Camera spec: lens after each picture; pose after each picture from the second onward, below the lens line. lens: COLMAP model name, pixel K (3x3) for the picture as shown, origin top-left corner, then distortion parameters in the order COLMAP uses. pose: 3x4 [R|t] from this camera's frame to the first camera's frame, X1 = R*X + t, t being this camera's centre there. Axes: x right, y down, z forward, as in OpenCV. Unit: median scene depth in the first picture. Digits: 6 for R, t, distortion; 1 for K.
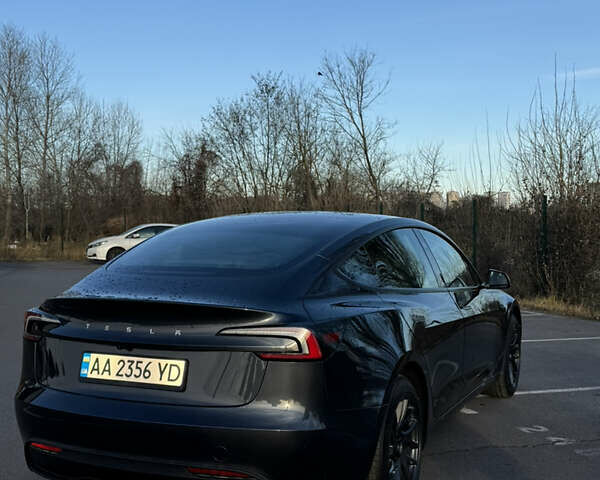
lens RADIAL K [[737.1, 0, 300.0], [0, 737.1, 240.0], [0, 0, 1]] dist [0.131657, -0.043441]
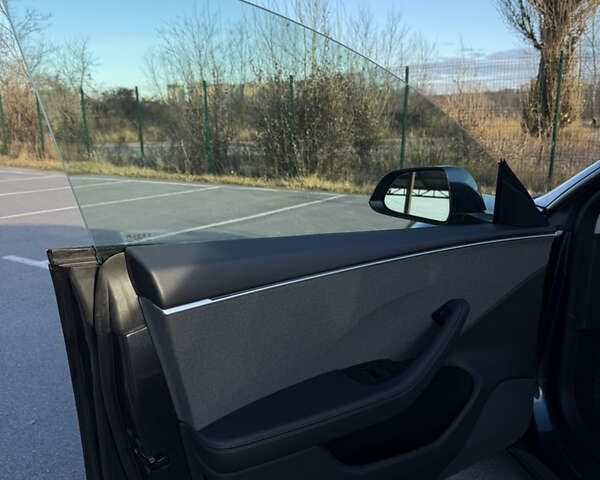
lens RADIAL K [[583.1, 0, 296.5], [0, 583.1, 239.0], [0, 0, 1]] dist [0.164491, -0.298514]
pose [[0.868459, -0.122291, 0.480442, -0.479646], [0.030522, 0.980449, 0.194390, 0.023342], [-0.494821, -0.154156, 0.855212, 1.707612]]
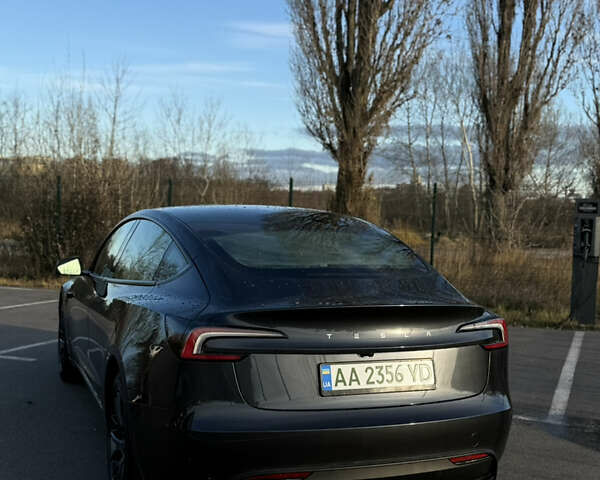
lens RADIAL K [[737.1, 0, 300.0], [0, 737.1, 240.0], [0, 0, 1]] dist [0.131657, -0.043441]
pose [[0.701961, -0.008826, 0.712161, -0.984028], [-0.014127, 0.999554, 0.026312, -0.028644], [-0.712075, -0.028530, 0.701523, 0.389357]]
